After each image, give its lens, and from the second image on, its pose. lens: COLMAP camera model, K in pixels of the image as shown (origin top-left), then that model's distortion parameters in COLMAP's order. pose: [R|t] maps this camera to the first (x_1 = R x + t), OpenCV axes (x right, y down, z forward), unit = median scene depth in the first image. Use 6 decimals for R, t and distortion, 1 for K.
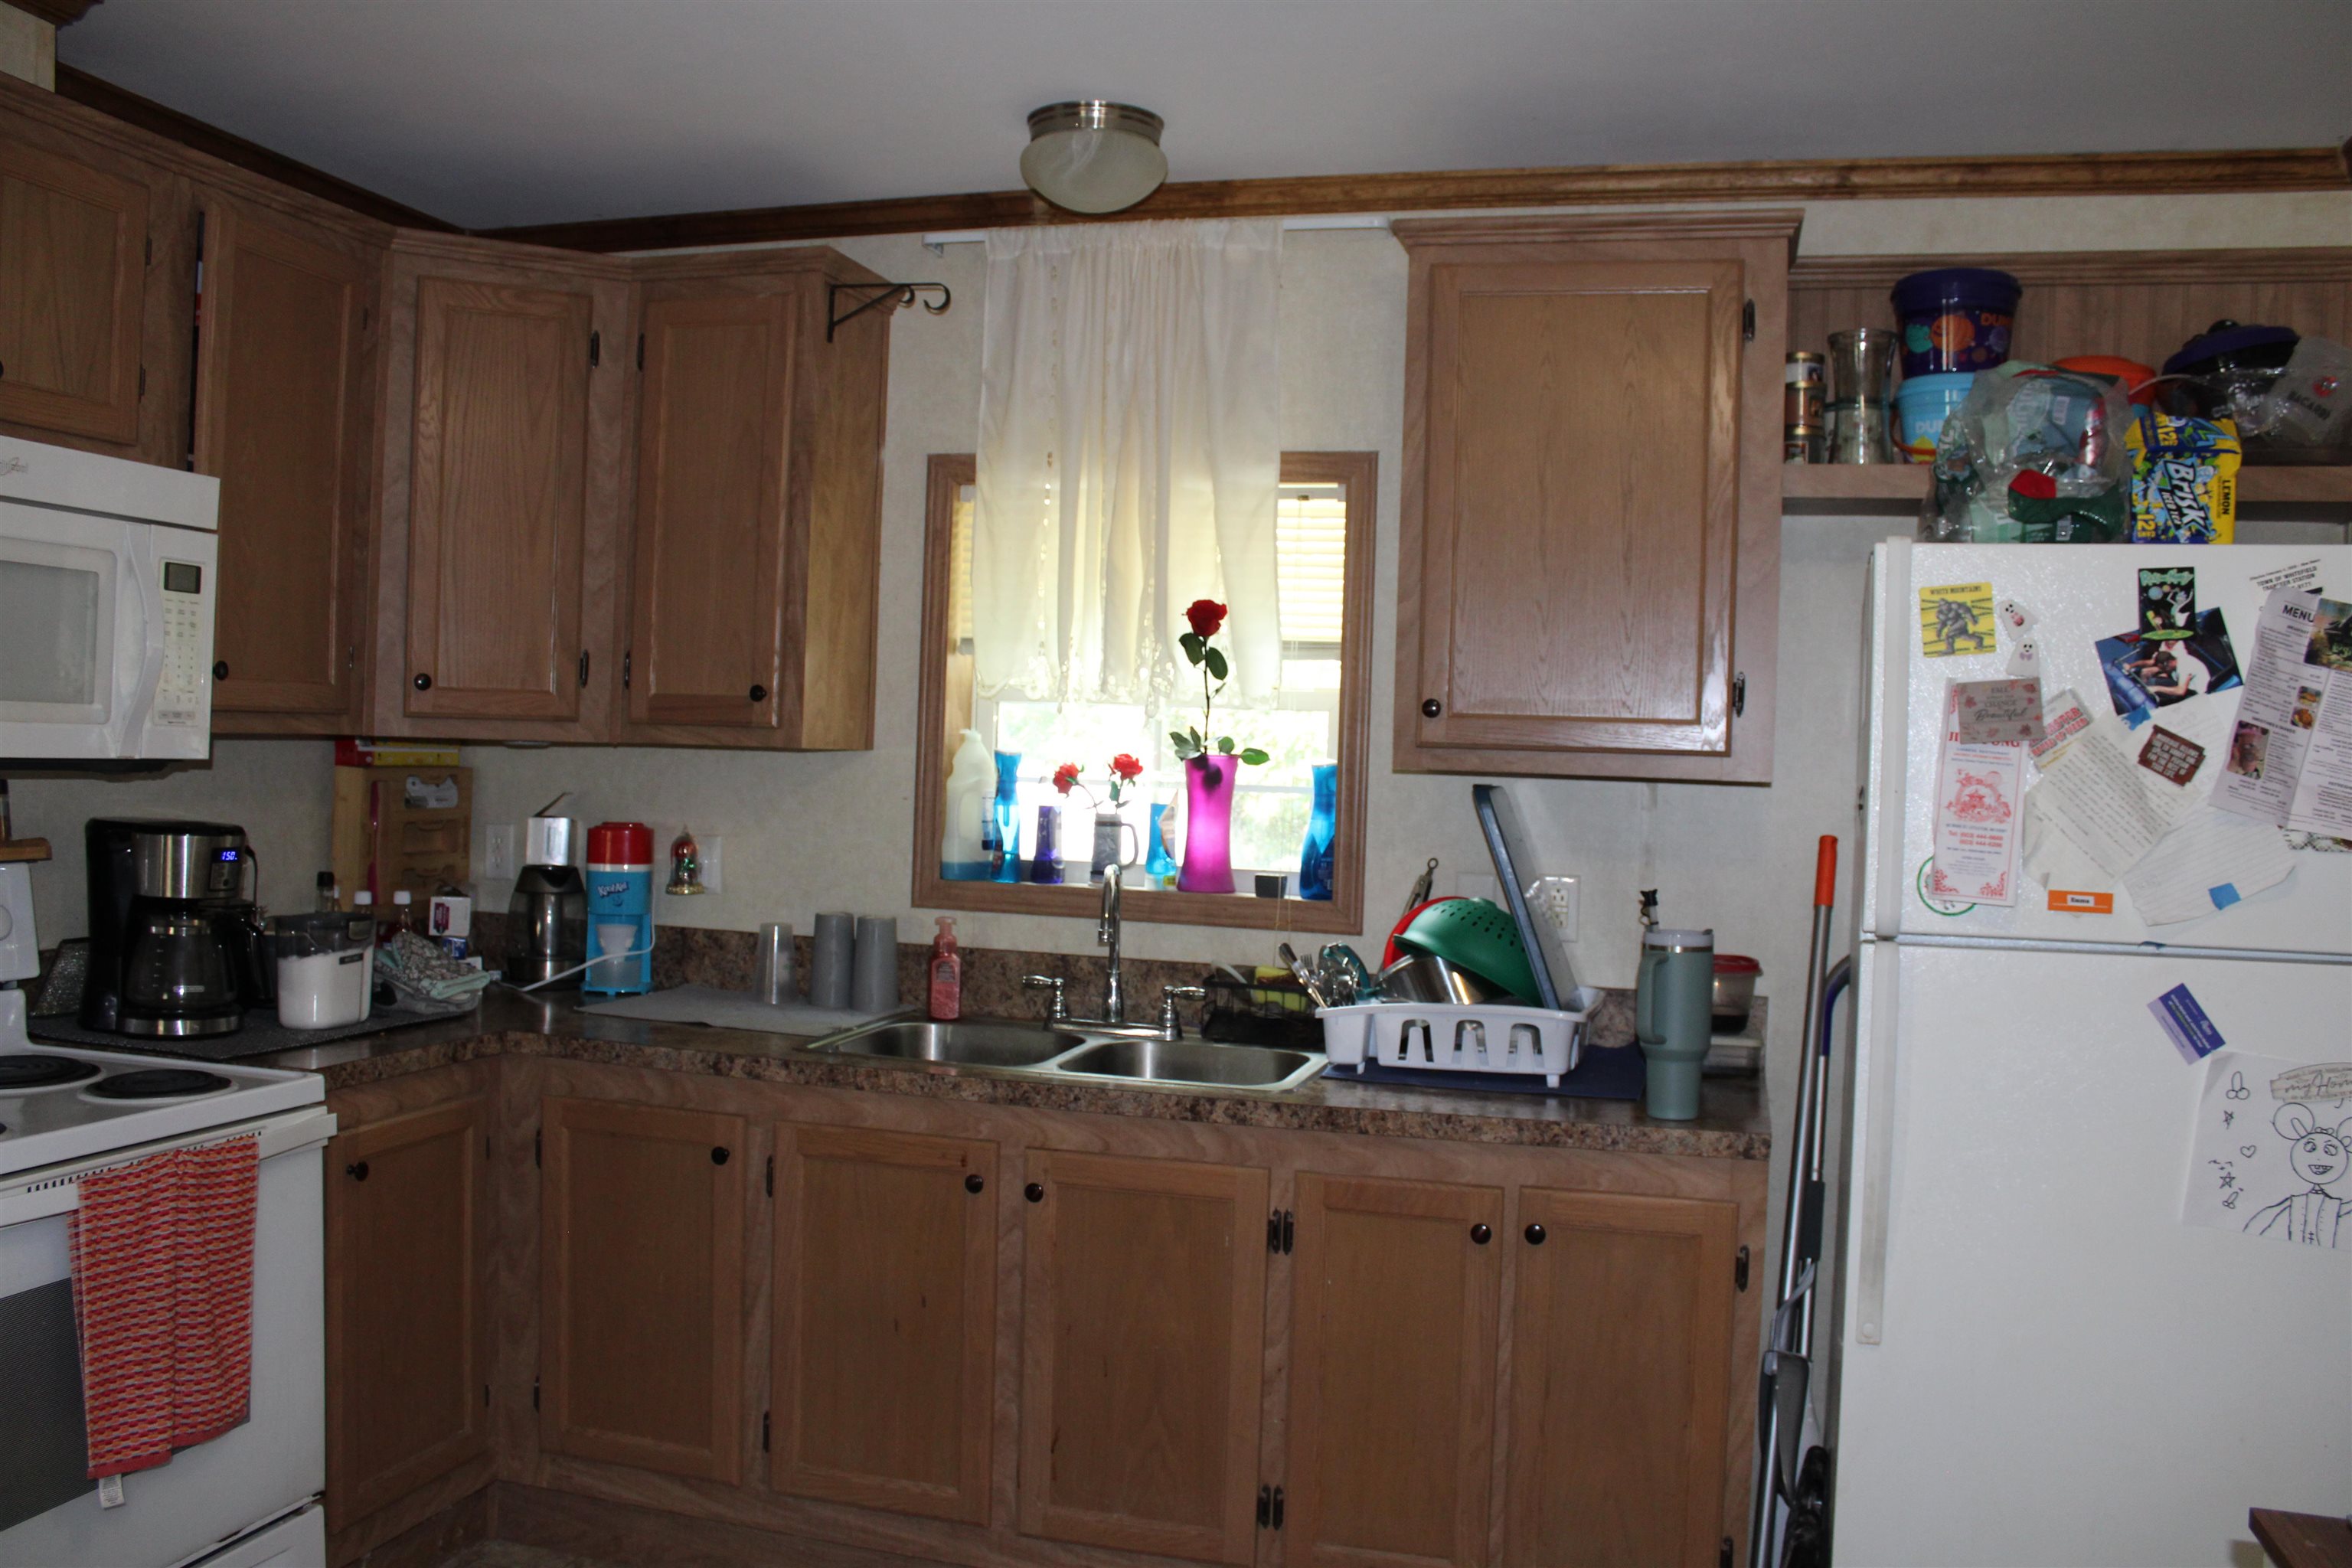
lens RADIAL K [[1994.6, 0, 1177.9], [0, 1994.6, 790.0], [0, 0, 1]] dist [-0.143439, 0.109261]
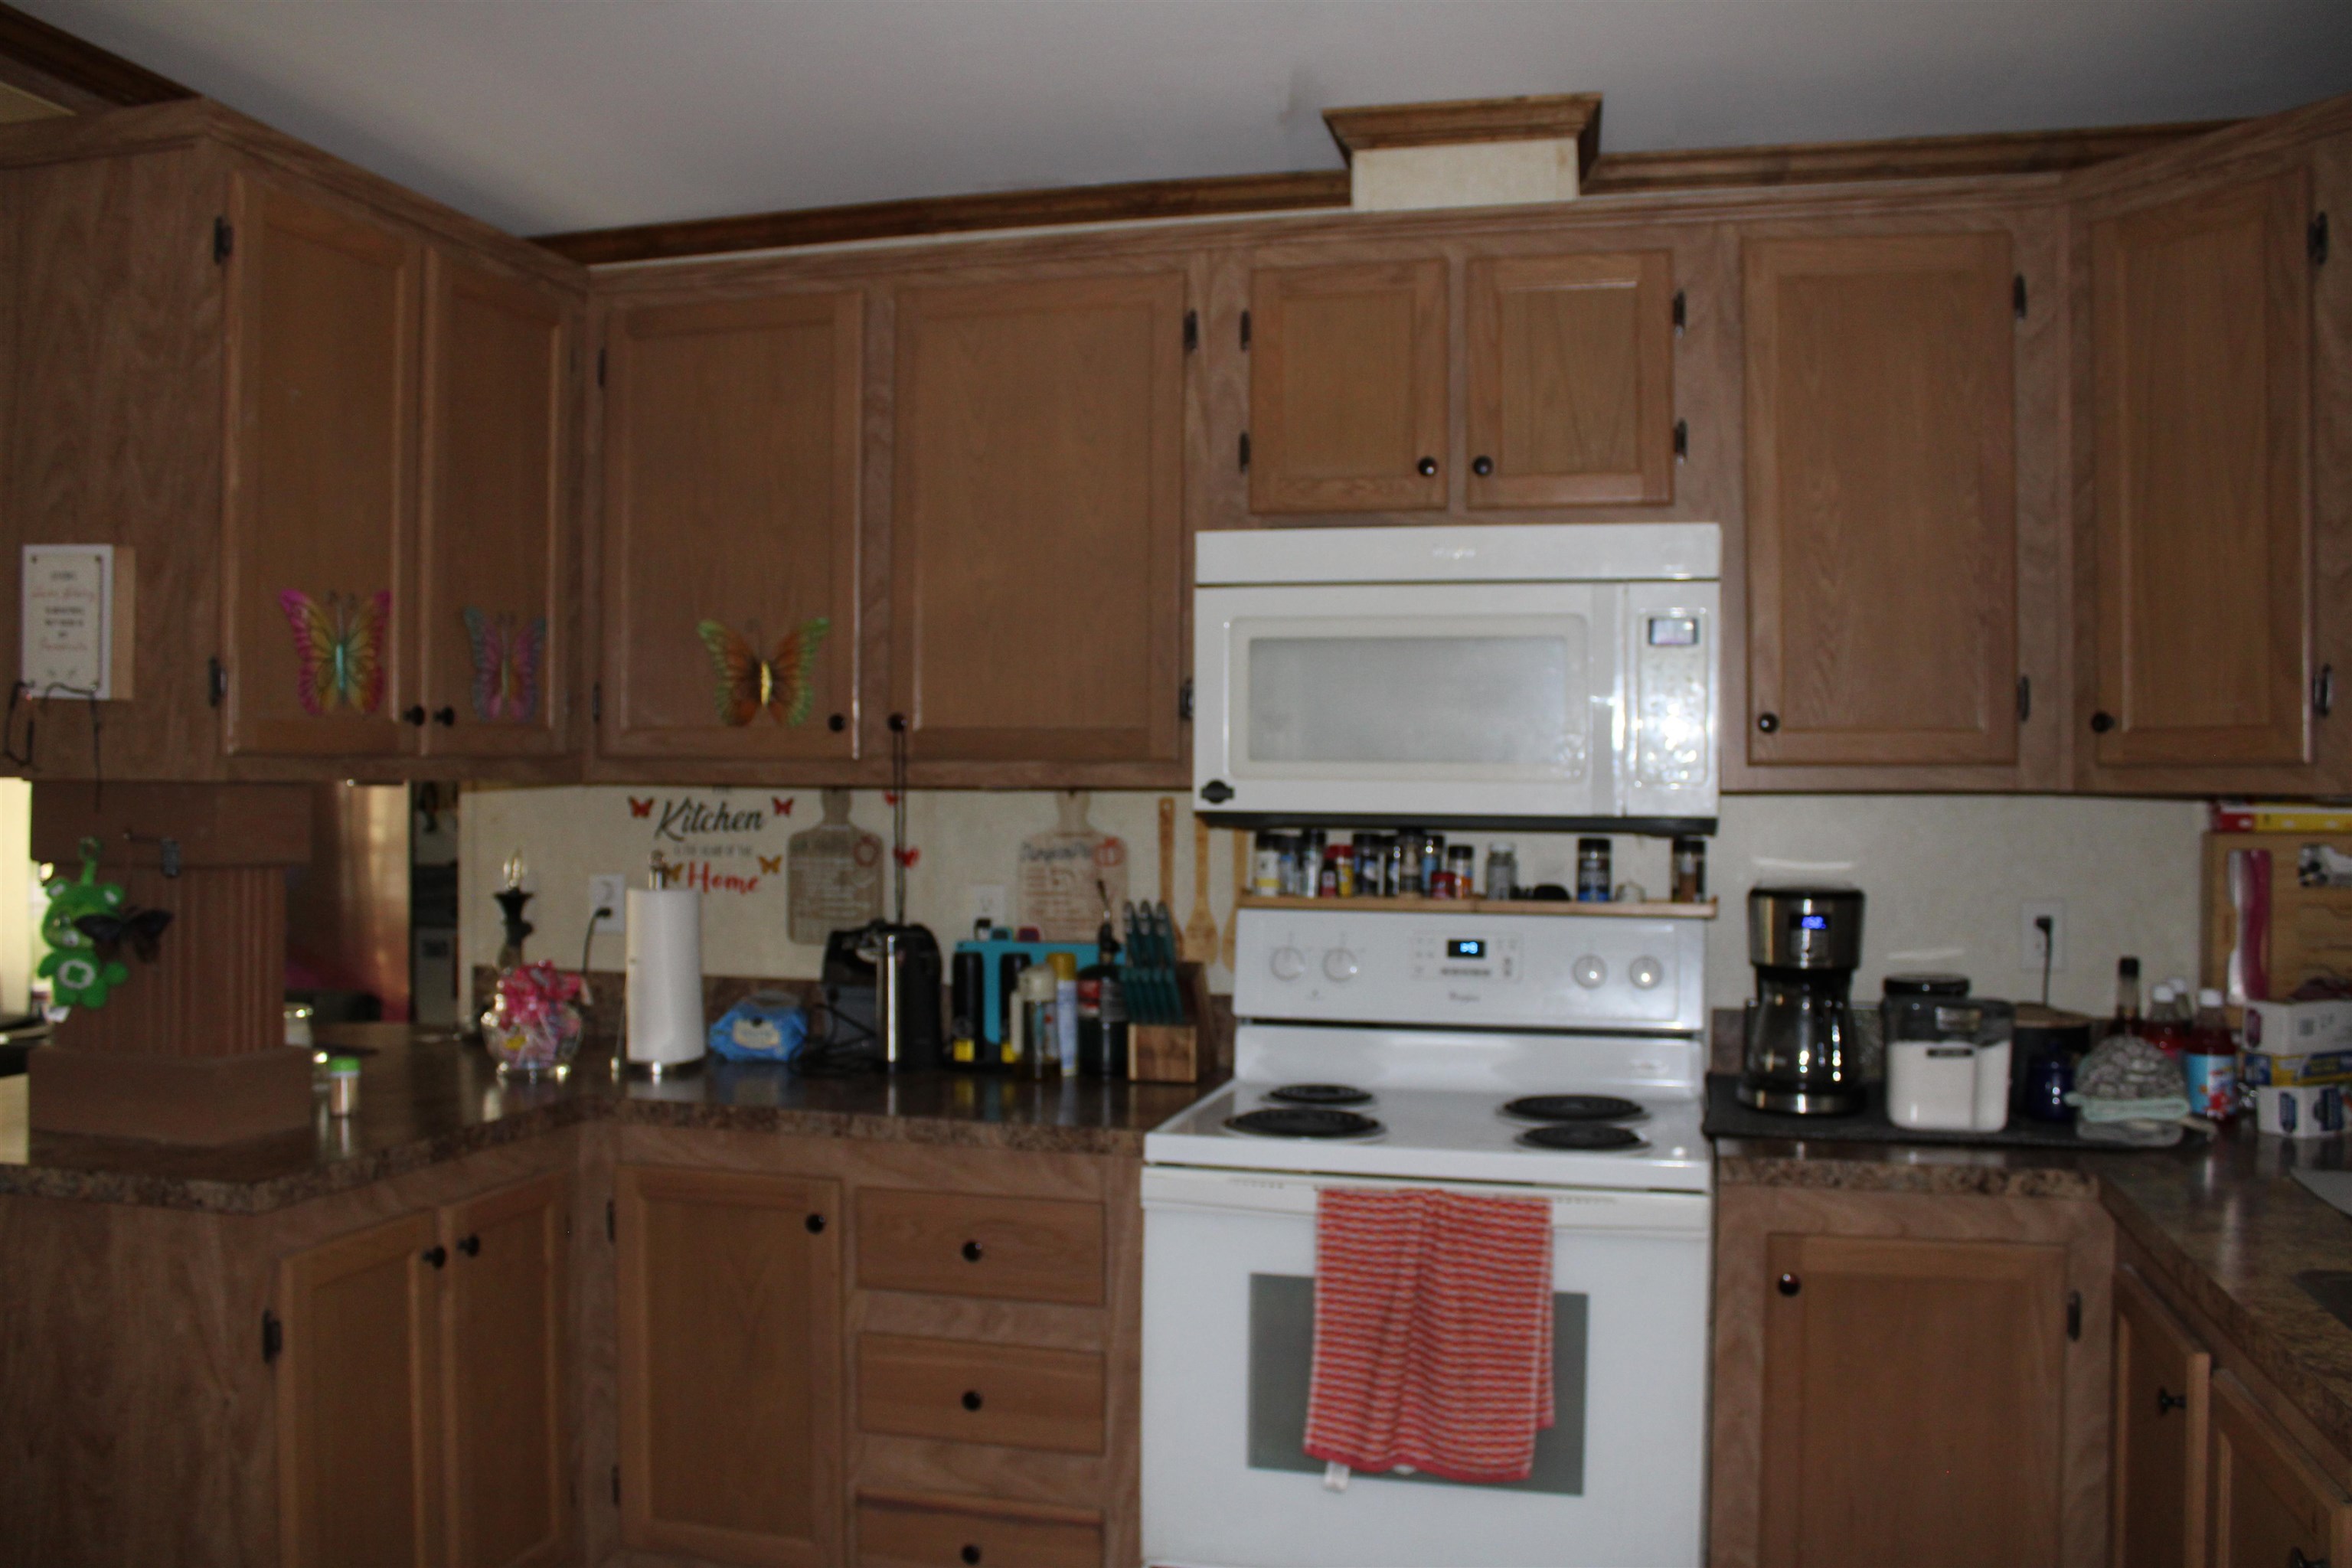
lens RADIAL K [[1994.6, 0, 1184.9], [0, 1994.6, 789.3], [0, 0, 1]] dist [-0.143439, 0.109261]
pose [[0.010425, -0.025579, -0.999618, 0.439461], [-0.025242, 0.999347, -0.025836, 0.002230], [0.999627, 0.025502, 0.009773, 0.679560]]
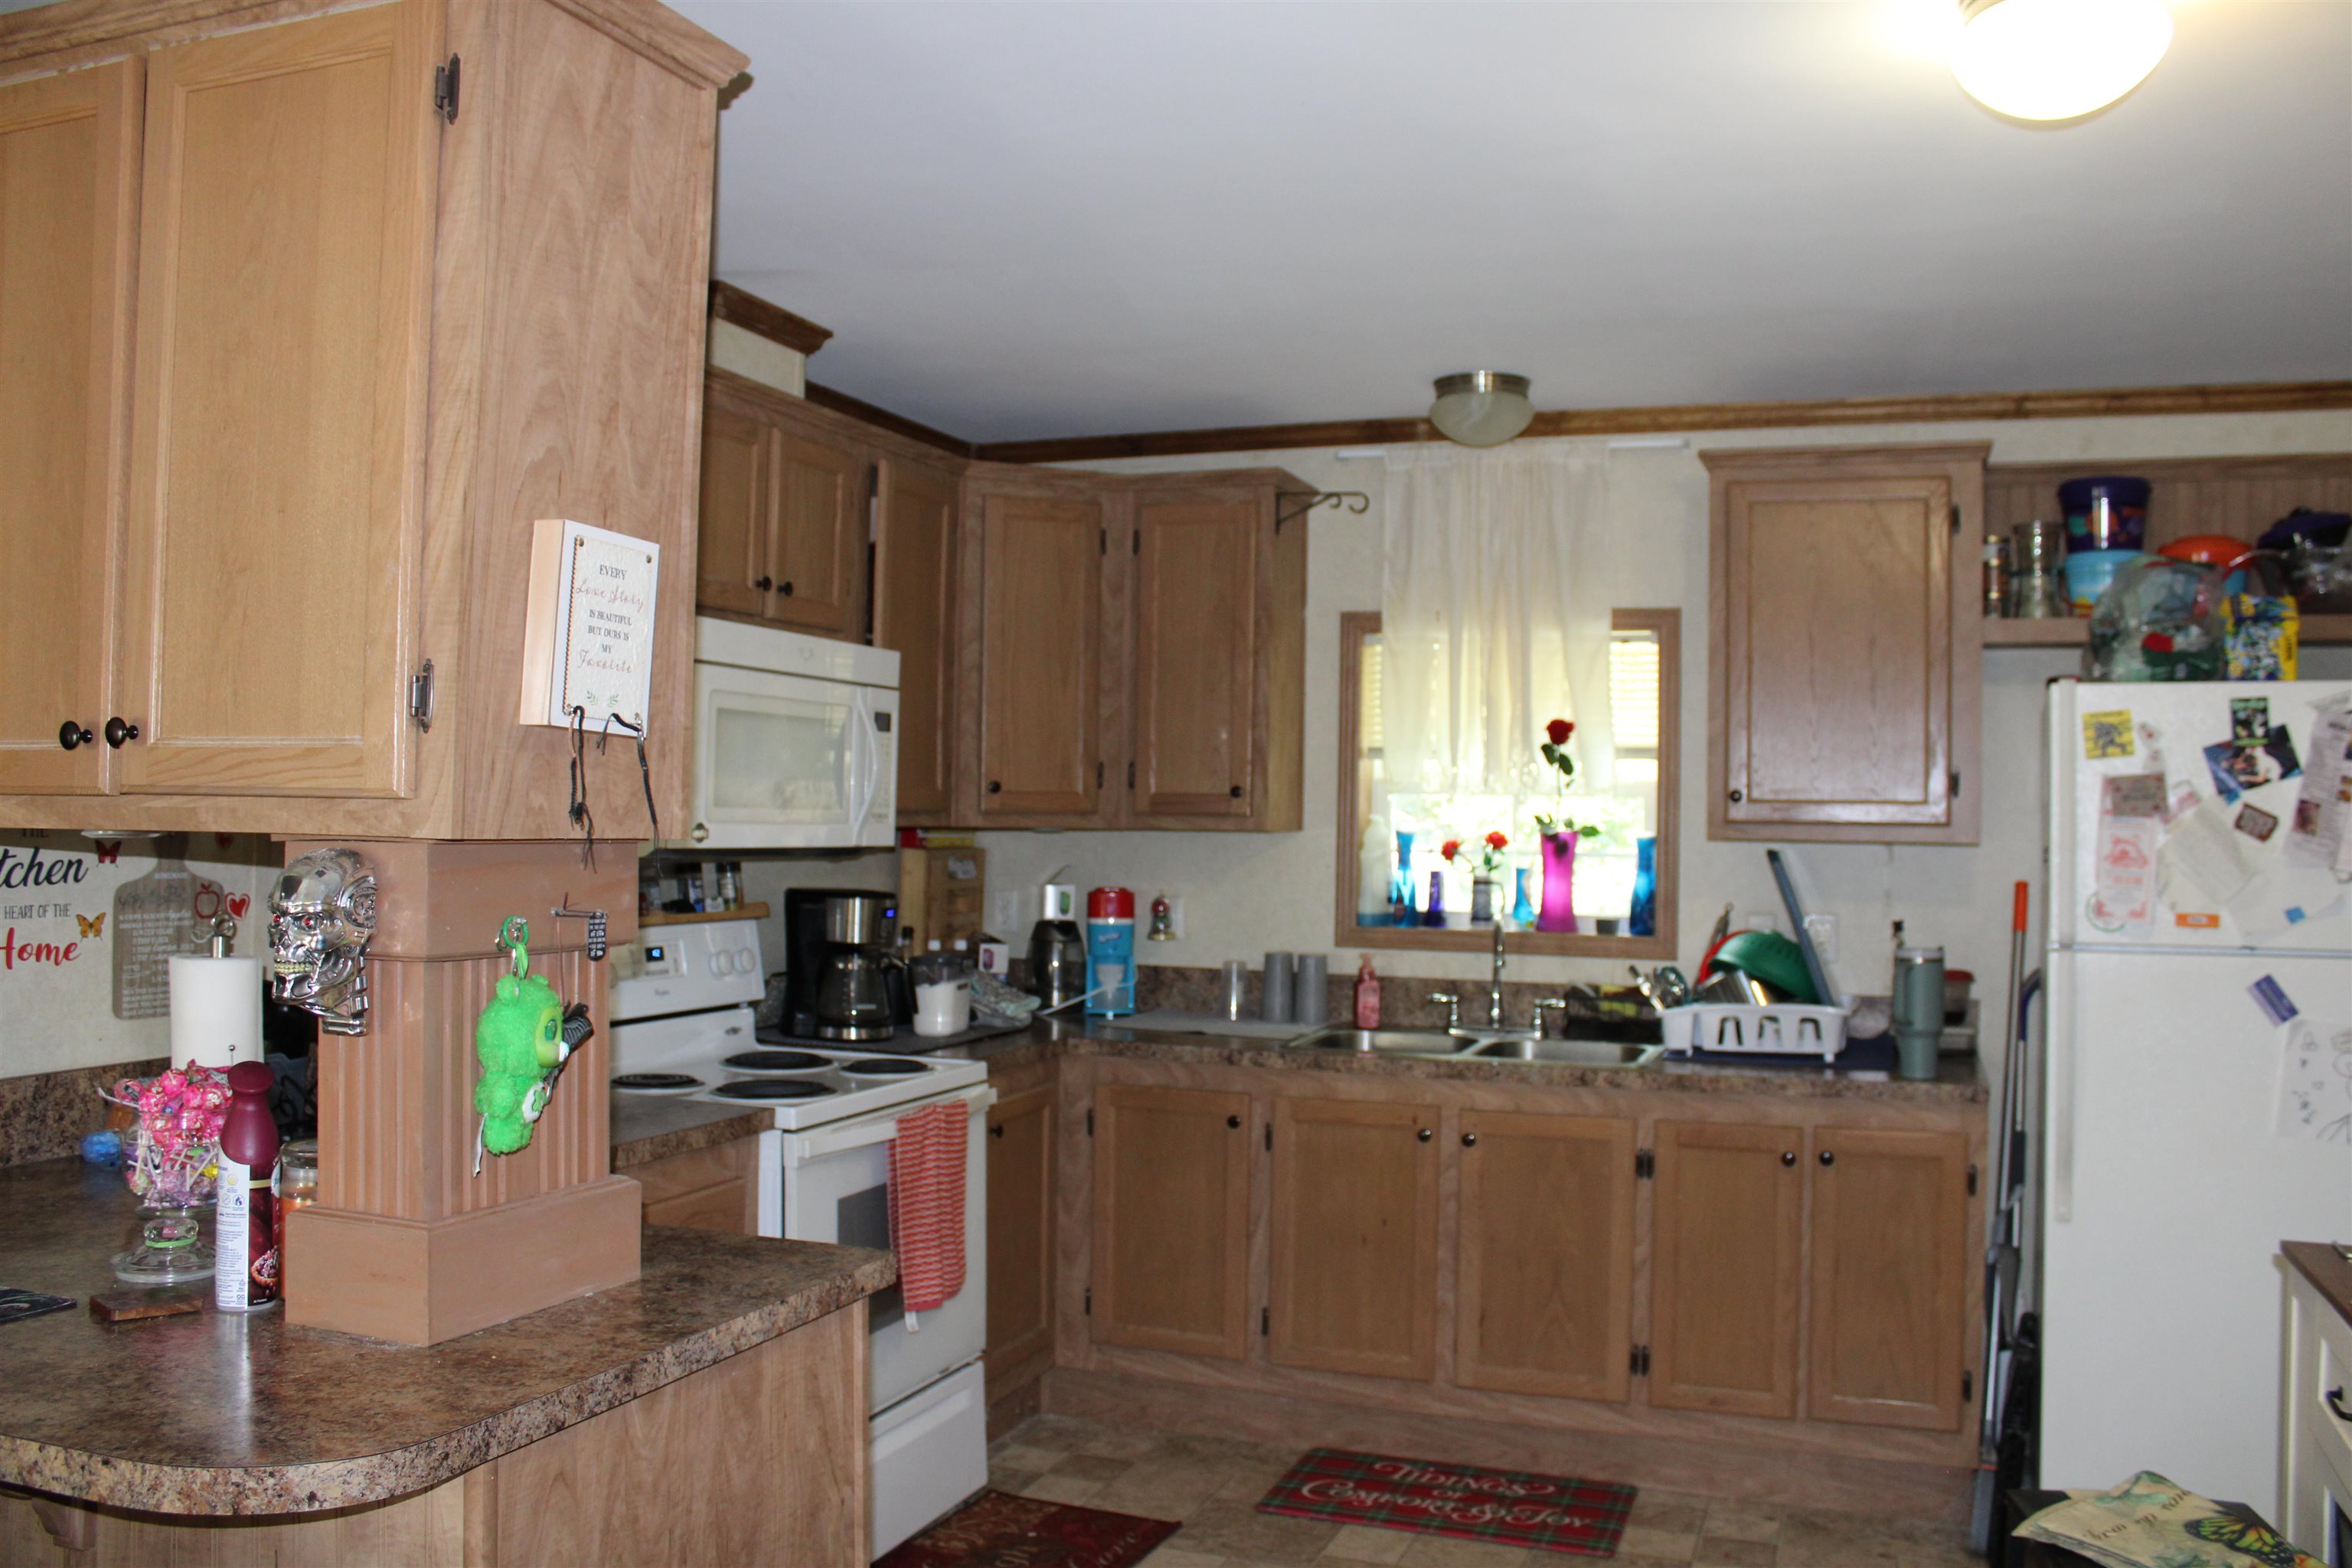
lens RADIAL K [[1994.6, 0, 1190.3], [0, 1994.6, 776.1], [0, 0, 1]] dist [-0.143439, 0.109261]
pose [[0.997150, -0.017569, -0.073369, -0.155605], [0.014509, 0.999011, -0.042033, -0.001873], [0.074035, 0.040849, 0.996419, -0.427770]]
